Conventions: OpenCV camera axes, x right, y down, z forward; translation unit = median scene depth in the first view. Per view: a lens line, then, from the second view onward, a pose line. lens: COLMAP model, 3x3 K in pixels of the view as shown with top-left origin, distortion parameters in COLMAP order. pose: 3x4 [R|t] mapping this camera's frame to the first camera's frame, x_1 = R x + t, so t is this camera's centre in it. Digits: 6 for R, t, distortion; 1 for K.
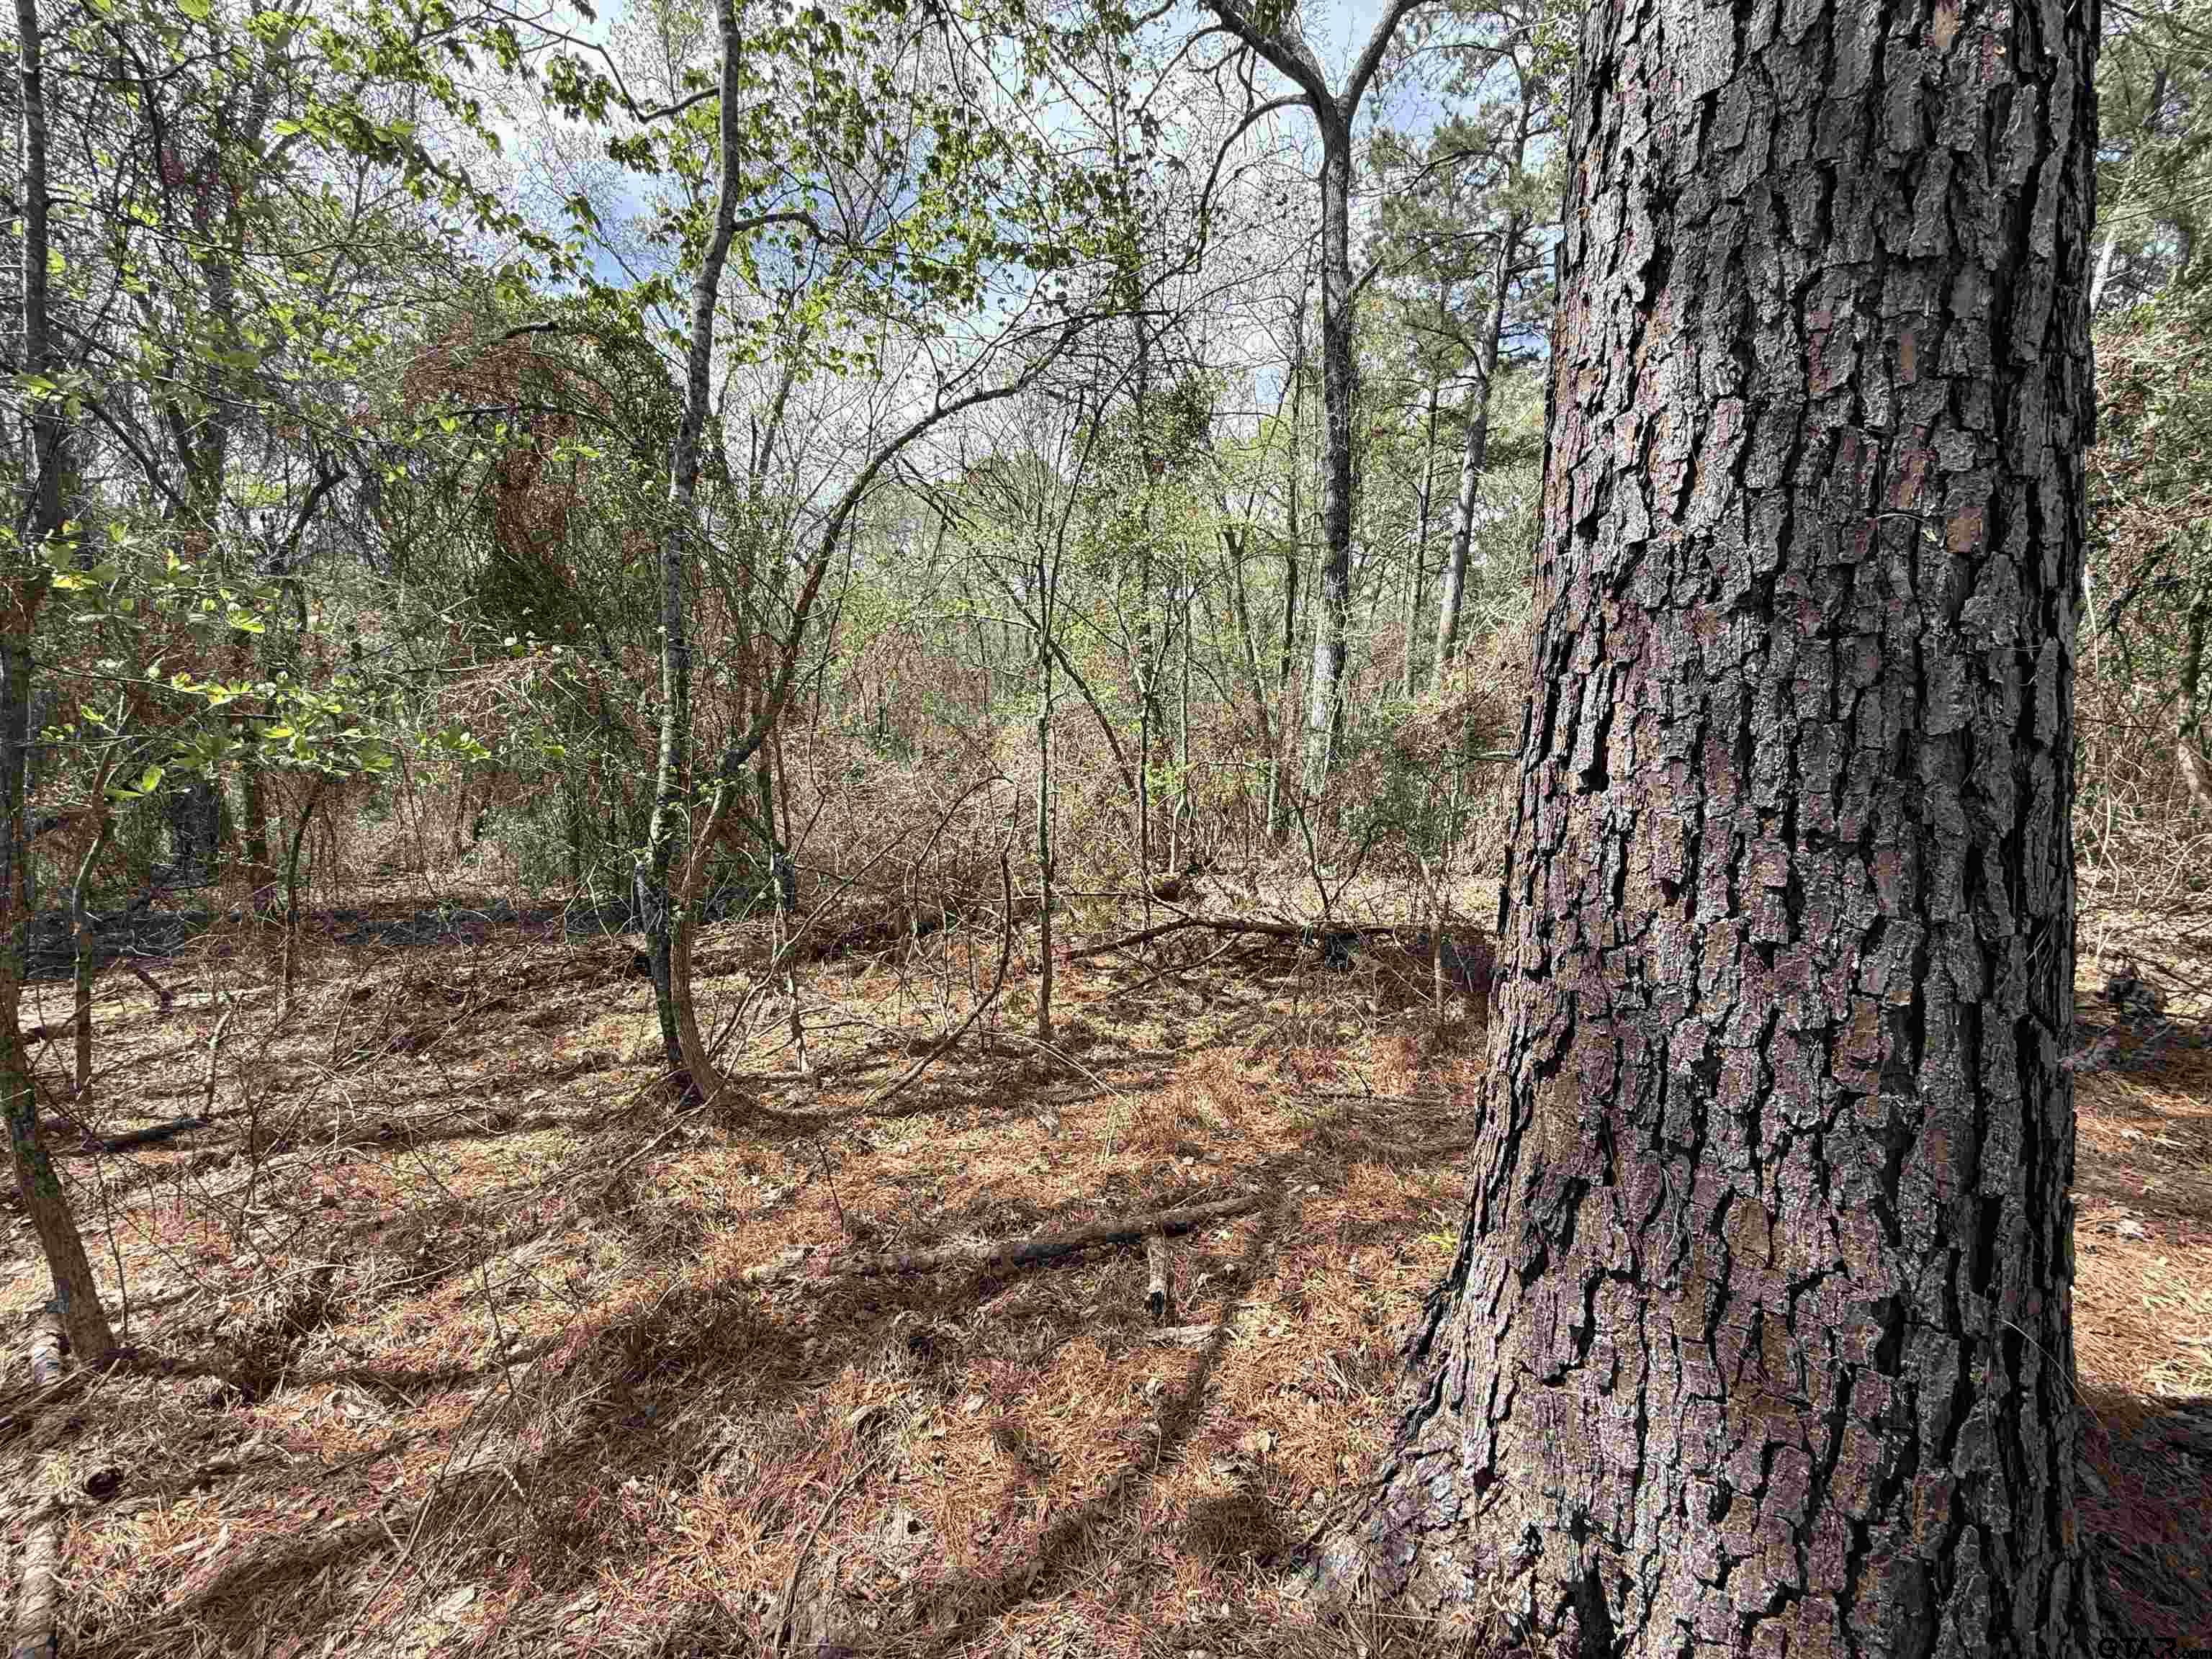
lens RADIAL K [[895.0, 0, 1097.3], [0, 895.0, 830.2], [0, 0, 1]] dist [0.001061, -0.000160]
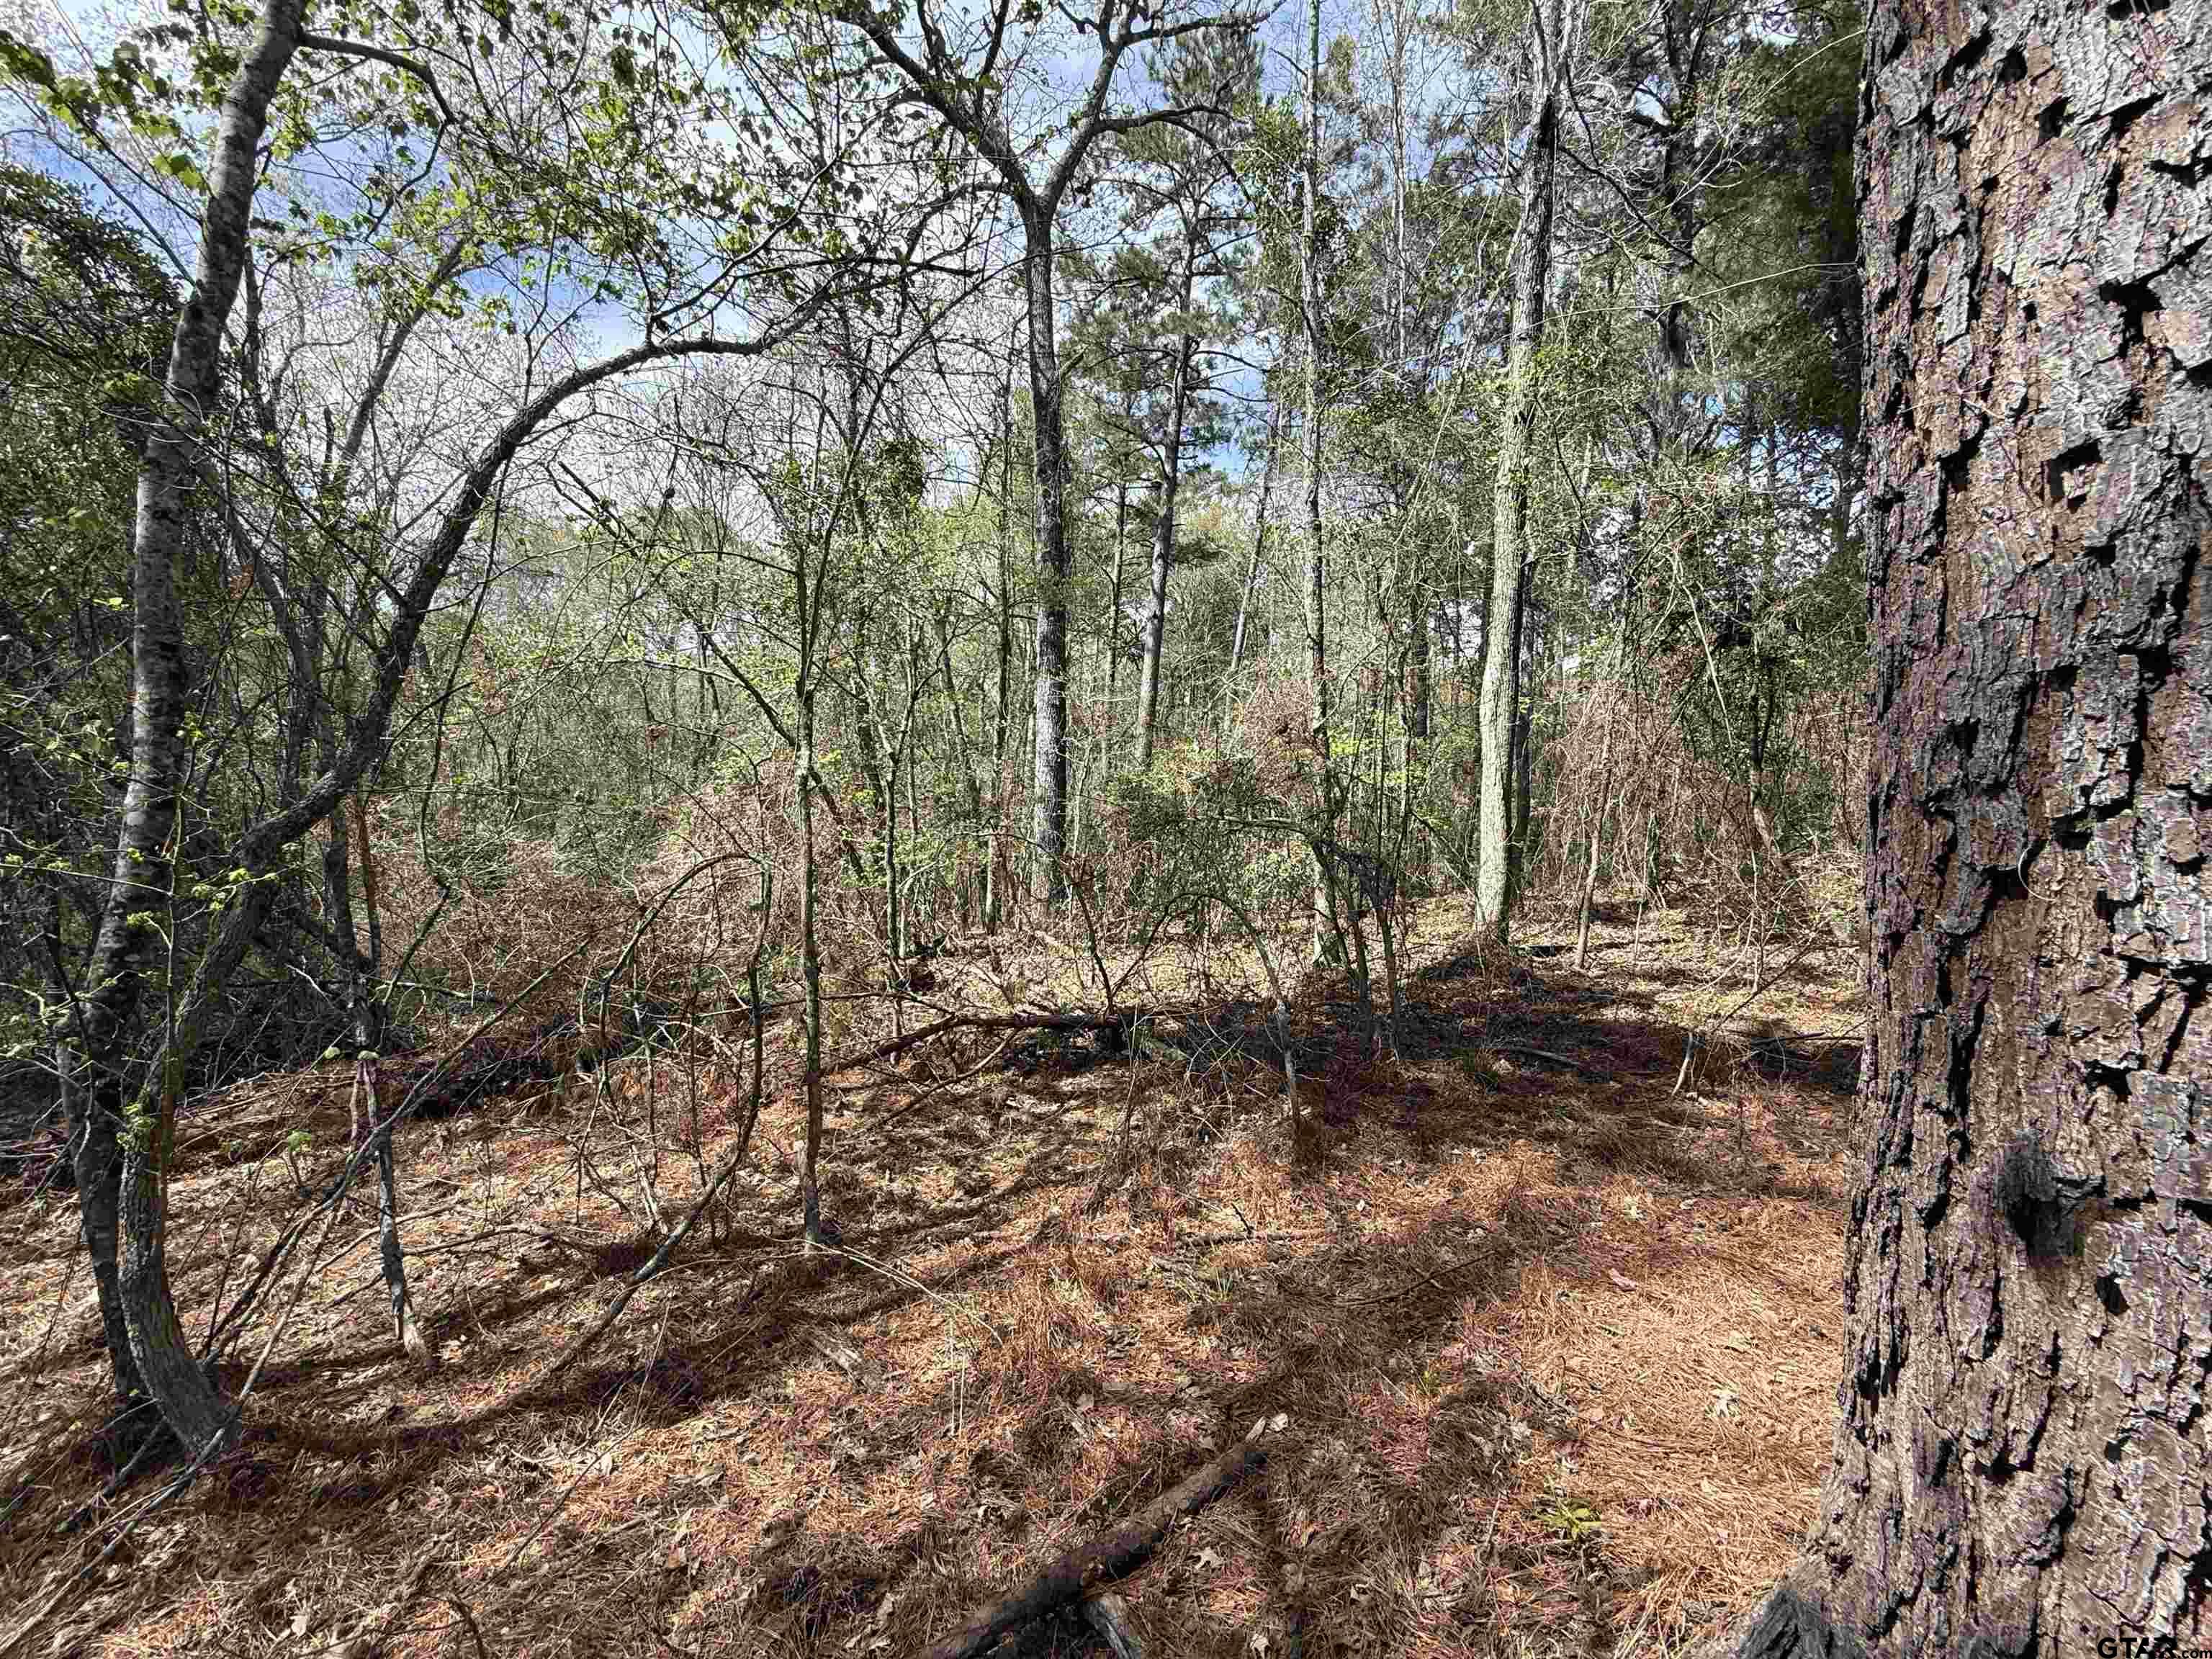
lens RADIAL K [[886.9, 0, 1097.6], [0, 886.9, 830.0], [0, 0, 1]] dist [0.003361, 0.000131]
pose [[0.938397, -0.010874, 0.345387, -0.086263], [0.039345, 0.996367, -0.075530, -0.014802], [-0.343311, 0.084466, 0.935416, 0.226199]]
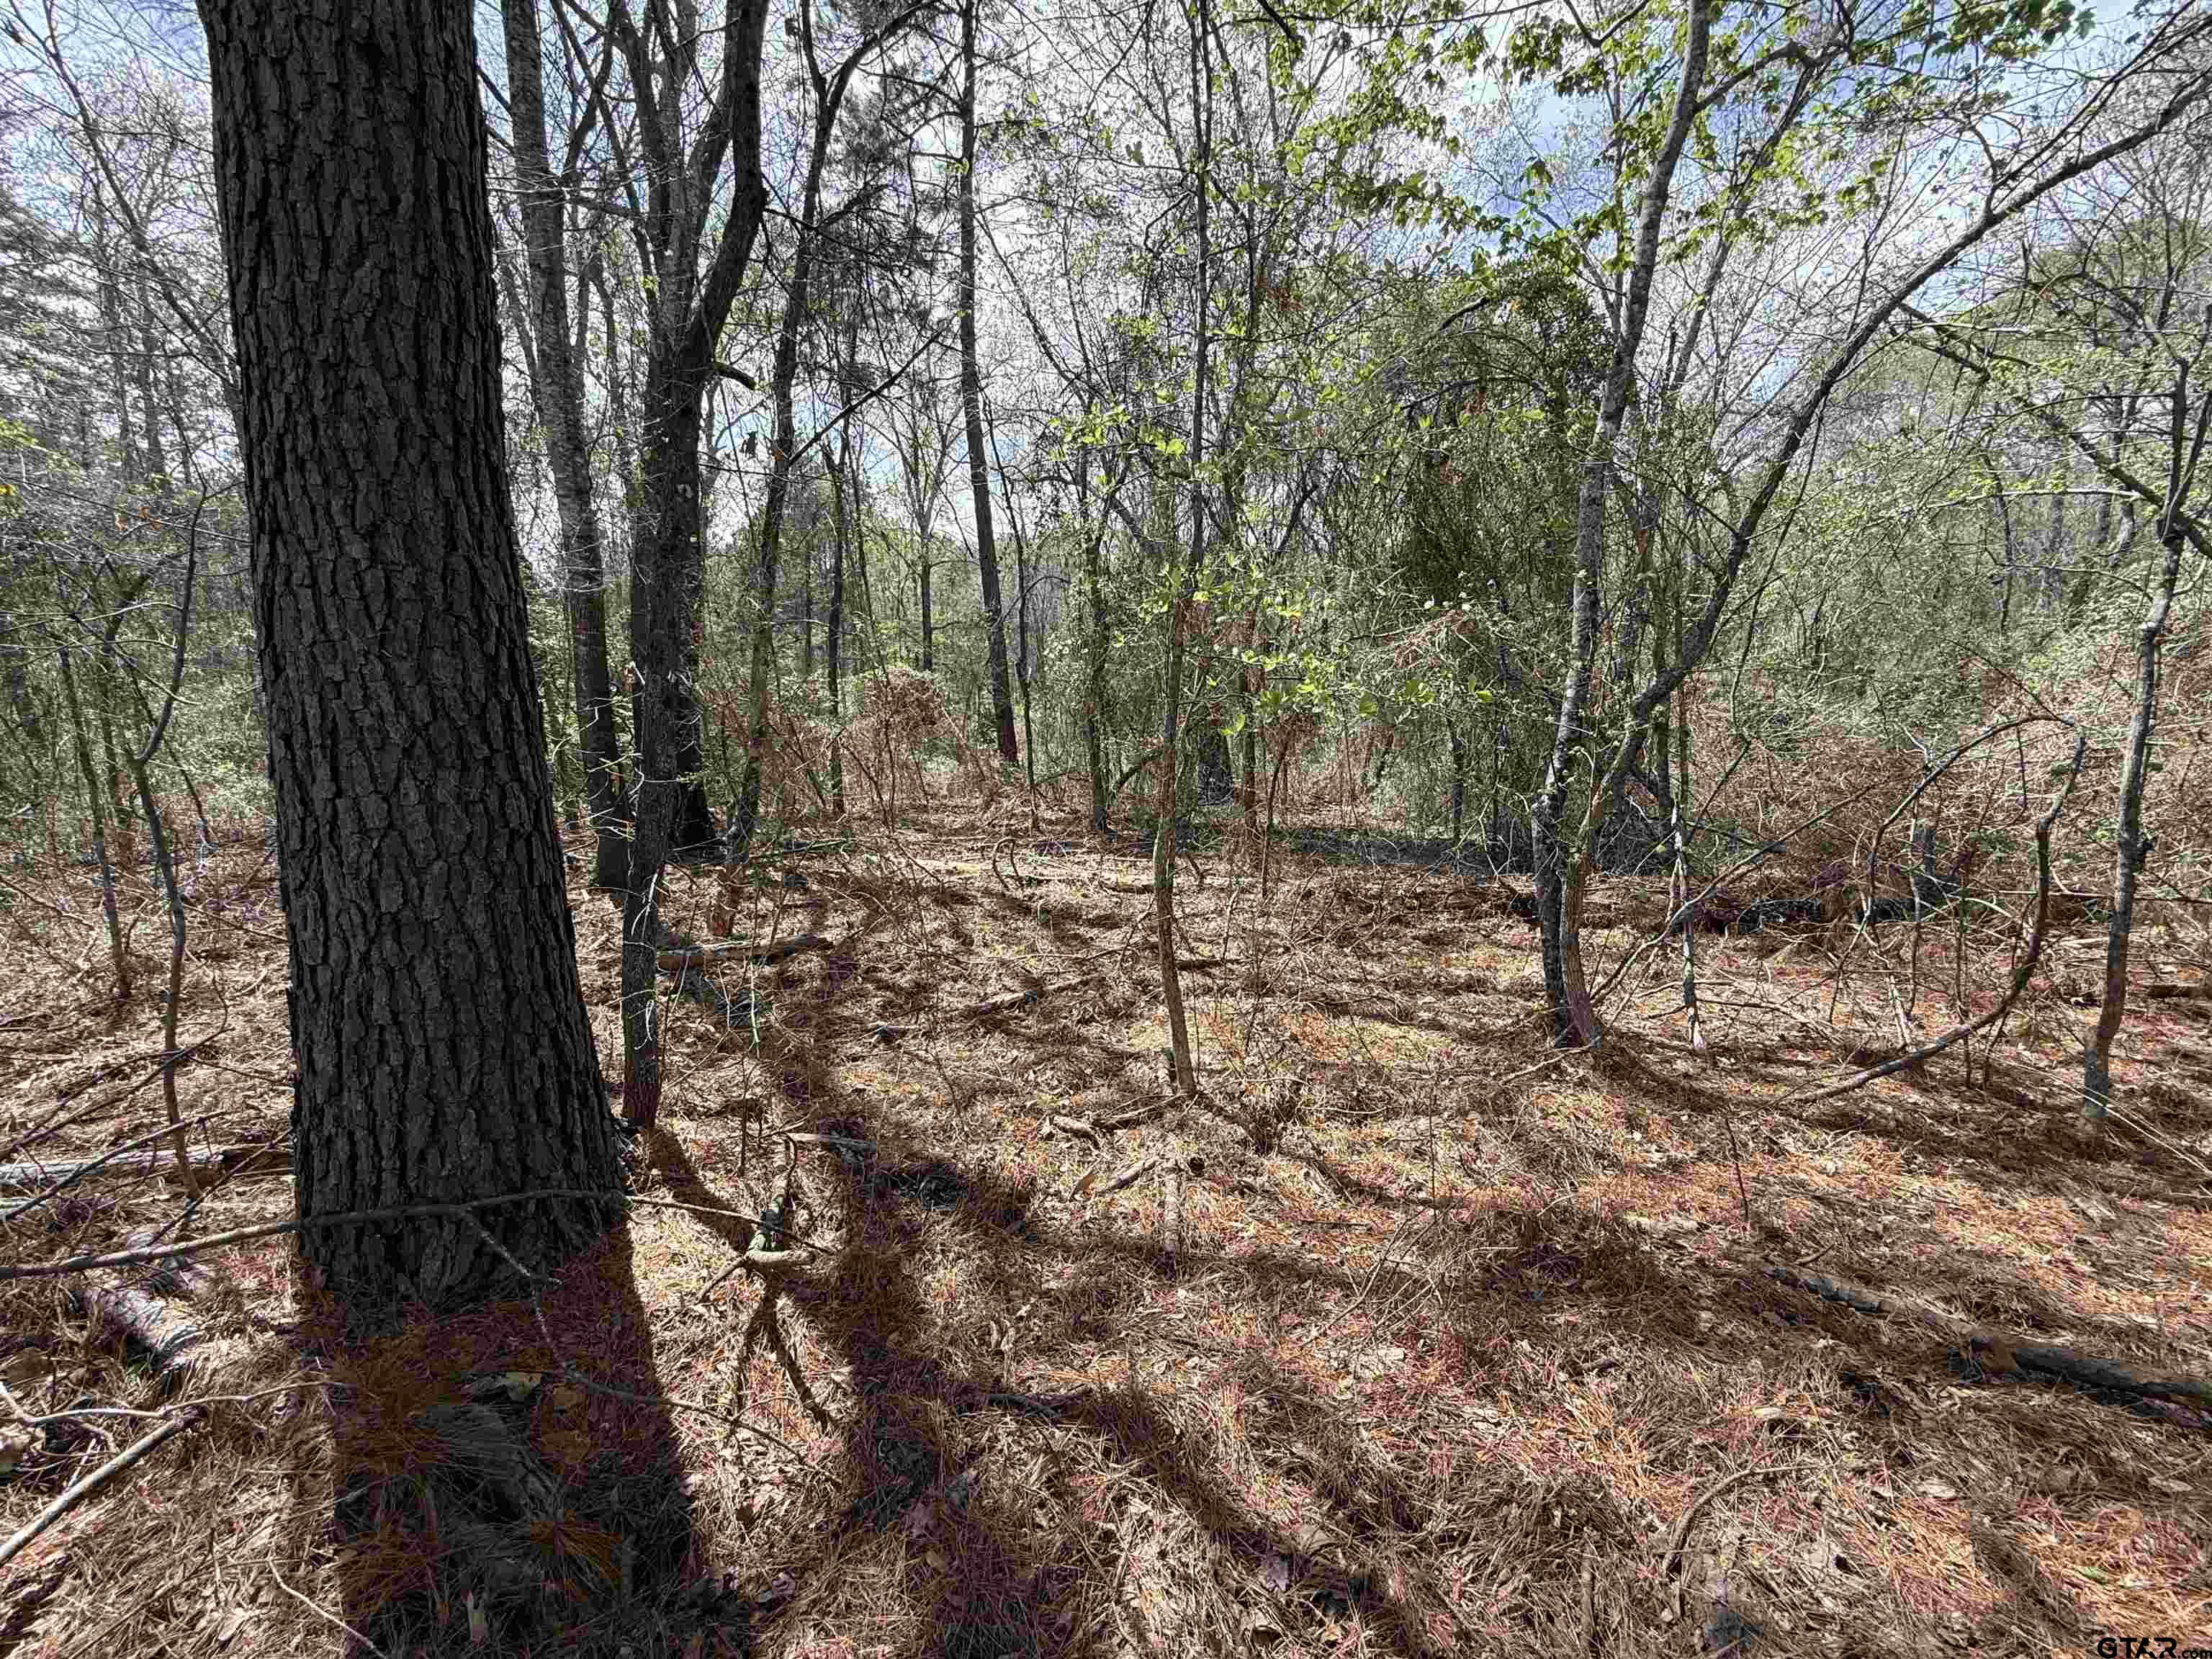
lens RADIAL K [[886.9, 0, 1097.6], [0, 886.9, 830.0], [0, 0, 1]] dist [0.003361, 0.000131]
pose [[0.614791, 0.086148, -0.783971, -0.010688], [-0.042432, 0.996190, 0.076193, 0.007983], [0.787548, -0.013577, 0.616104, -0.035832]]
